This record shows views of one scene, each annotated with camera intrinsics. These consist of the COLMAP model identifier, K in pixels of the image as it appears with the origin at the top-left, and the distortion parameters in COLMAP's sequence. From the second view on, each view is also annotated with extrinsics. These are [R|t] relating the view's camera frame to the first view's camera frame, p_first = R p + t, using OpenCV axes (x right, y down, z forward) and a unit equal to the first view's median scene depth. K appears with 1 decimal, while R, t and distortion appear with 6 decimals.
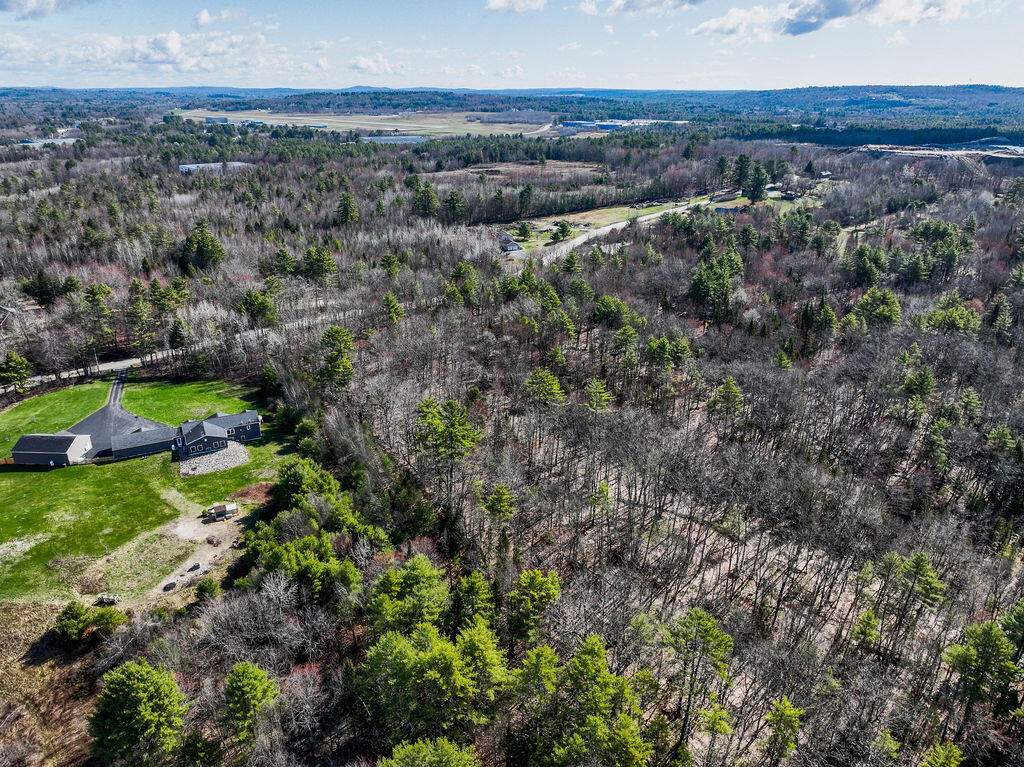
lens RADIAL K [[724.6, 0, 512.0], [0, 724.6, 383.5], [0, 0, 1]] dist [-0.003529, 0.022623]
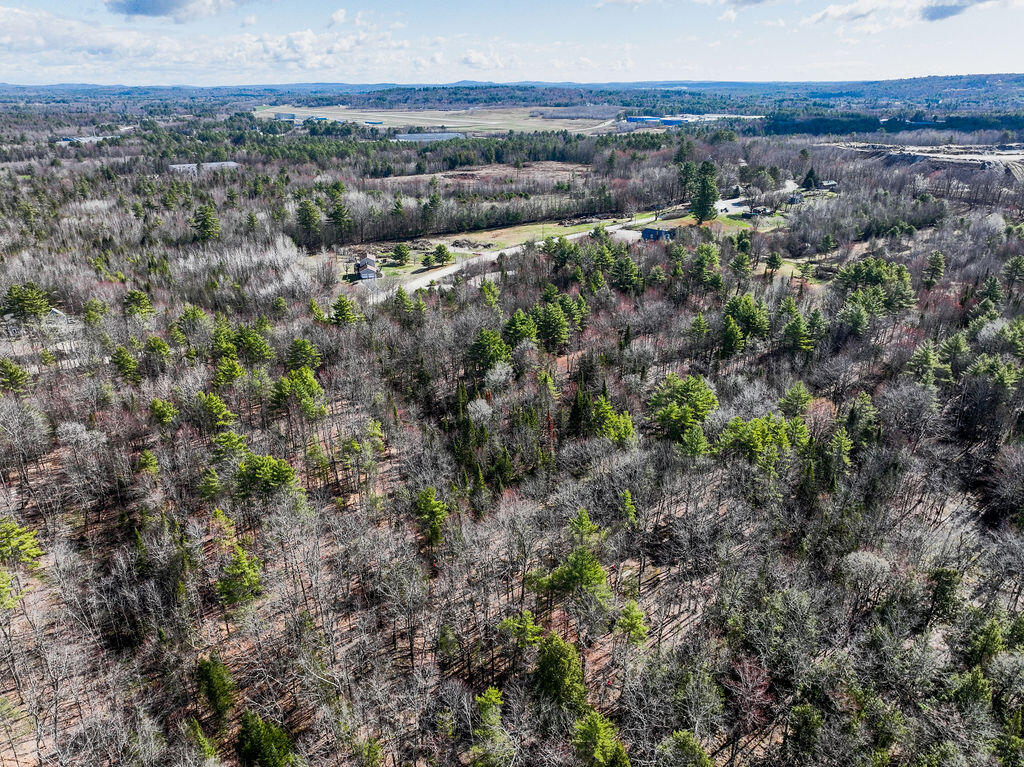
lens RADIAL K [[724.6, 0, 512.0], [0, 724.6, 383.5], [0, 0, 1]] dist [-0.003529, 0.022623]
pose [[0.990225, 0.045680, -0.131784, 0.572523], [-0.044703, 0.998947, 0.010363, -0.159938], [0.132119, -0.004371, 0.991224, 0.390680]]
